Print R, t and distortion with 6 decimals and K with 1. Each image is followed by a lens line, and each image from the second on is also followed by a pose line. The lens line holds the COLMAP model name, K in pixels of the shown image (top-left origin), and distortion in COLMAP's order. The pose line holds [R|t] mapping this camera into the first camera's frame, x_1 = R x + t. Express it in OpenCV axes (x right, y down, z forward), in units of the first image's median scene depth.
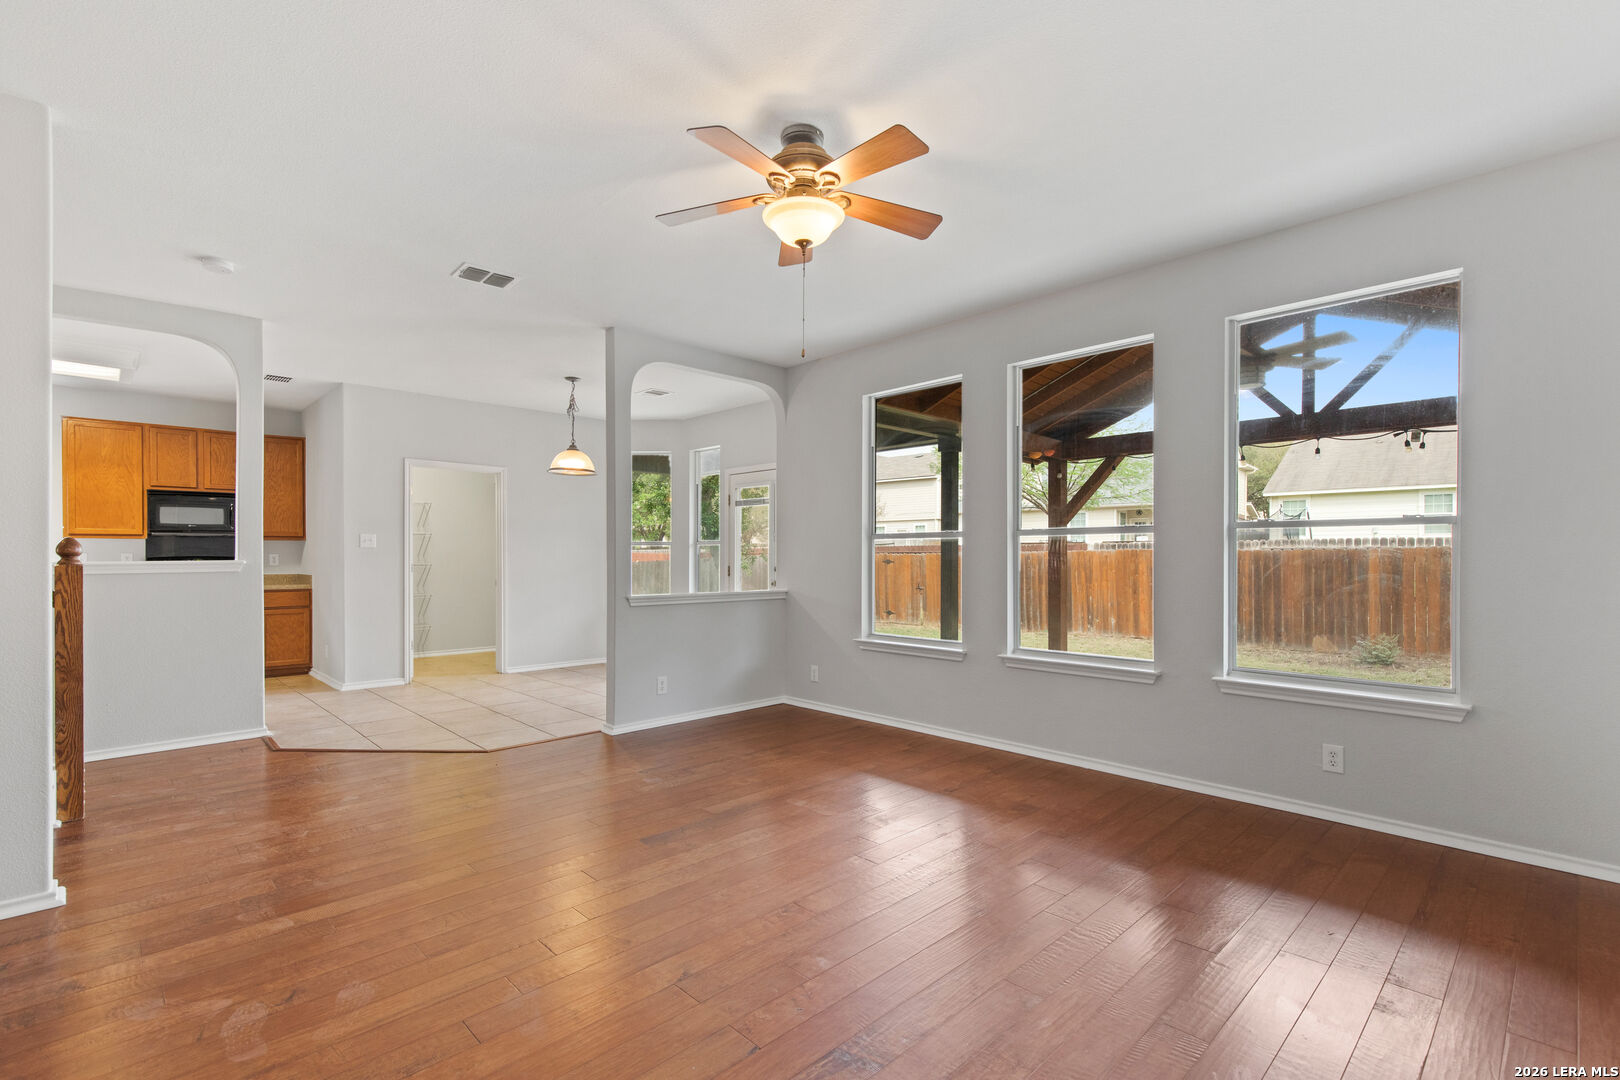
lens RADIAL K [[735.0, 0, 817.8], [0, 735.0, 554.2], [0, 0, 1]] dist [0.002446, -0.000125]
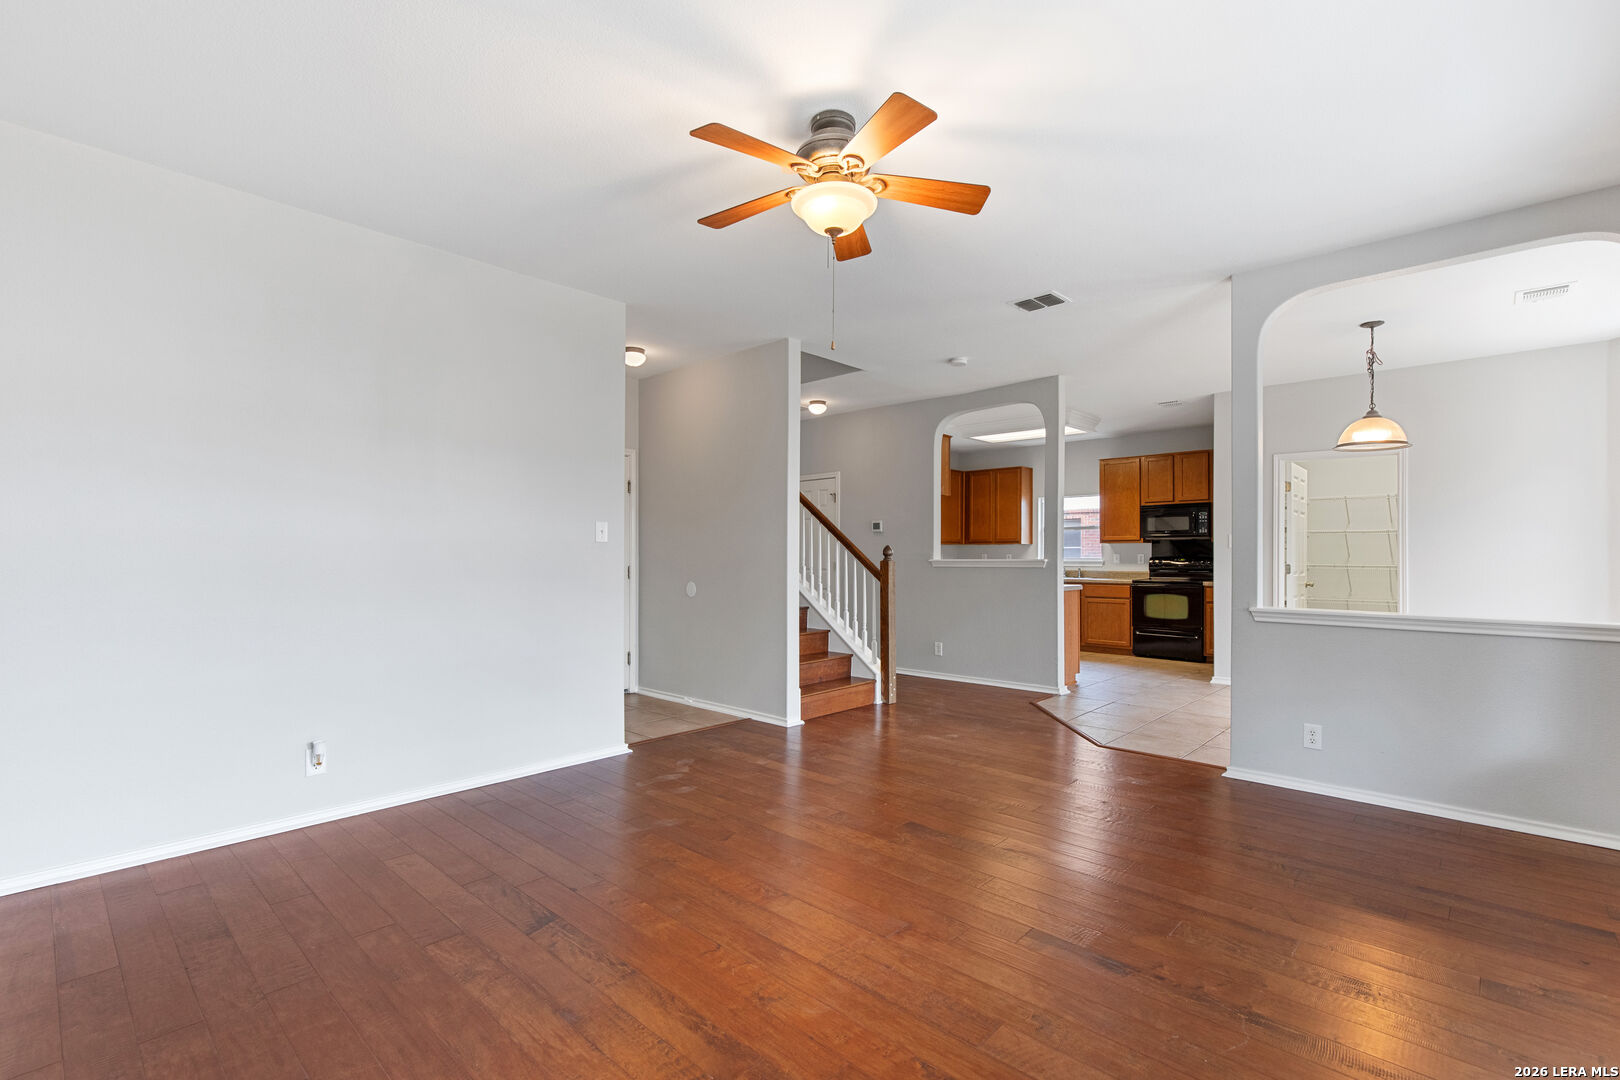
lens RADIAL K [[727.9, 0, 826.9], [0, 727.9, 553.3], [0, 0, 1]] dist [0.002995, 0.000180]
pose [[0.055044, -0.002093, -0.998482, 0.743956], [0.001444, 0.999997, -0.002016, -0.000941], [0.998483, -0.001331, 0.055047, 0.753144]]
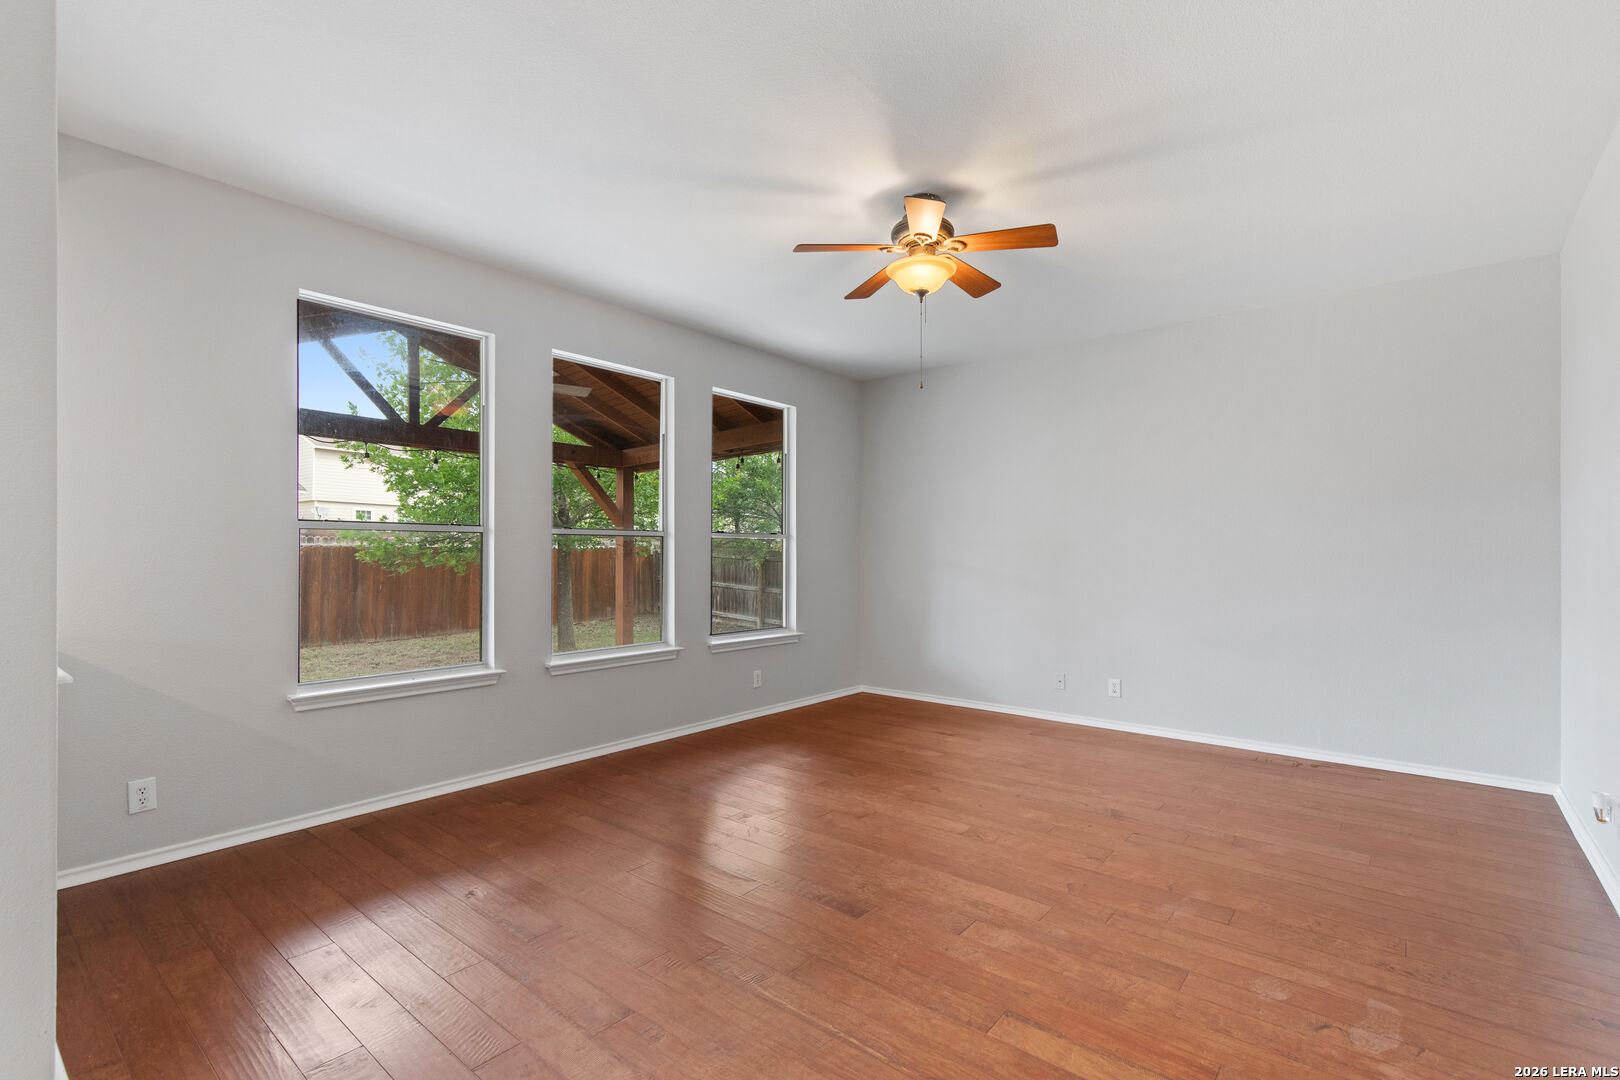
lens RADIAL K [[735.0, 0, 817.8], [0, 735.0, 554.2], [0, 0, 1]] dist [0.002446, -0.000125]
pose [[-0.107005, -0.000462, 0.994258, -0.937414], [-0.005068, 0.999987, -0.000081, -0.001635], [-0.994246, -0.005047, -0.107006, 1.034666]]
